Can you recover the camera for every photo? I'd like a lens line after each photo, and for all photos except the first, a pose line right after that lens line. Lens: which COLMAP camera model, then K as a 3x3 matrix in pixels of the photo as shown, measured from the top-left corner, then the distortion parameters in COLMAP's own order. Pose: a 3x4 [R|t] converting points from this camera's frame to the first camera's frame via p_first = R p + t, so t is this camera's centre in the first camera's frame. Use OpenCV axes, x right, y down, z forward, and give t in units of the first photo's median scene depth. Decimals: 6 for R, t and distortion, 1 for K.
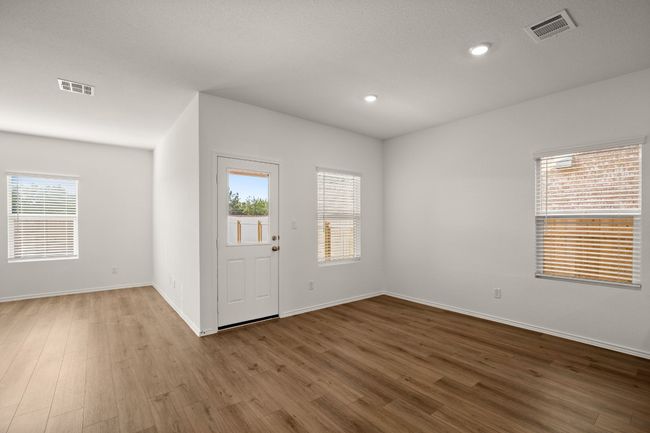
lens RADIAL K [[297.3, 0, 335.5], [0, 297.3, 227.4], [0, 0, 1]] dist [-0.007688, 0.000022]
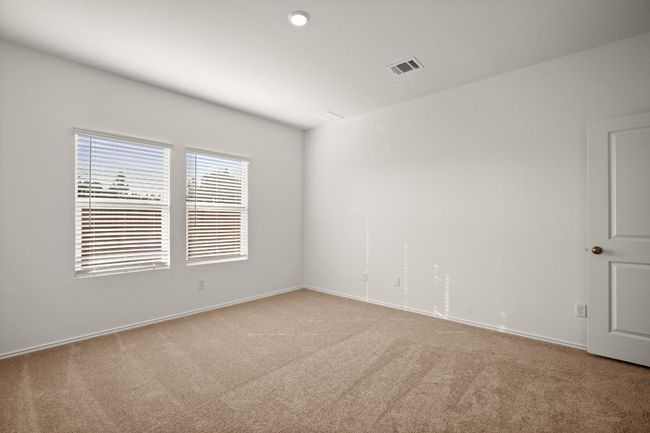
lens RADIAL K [[307.4, 0, 336.3], [0, 307.4, 229.5], [0, 0, 1]] dist [0.003504, 0.000057]
pose [[0.976782, -0.006129, 0.214148, -1.109695], [0.002841, 0.999873, 0.015656, 0.017384], [-0.214217, -0.014685, 0.976676, 0.176587]]
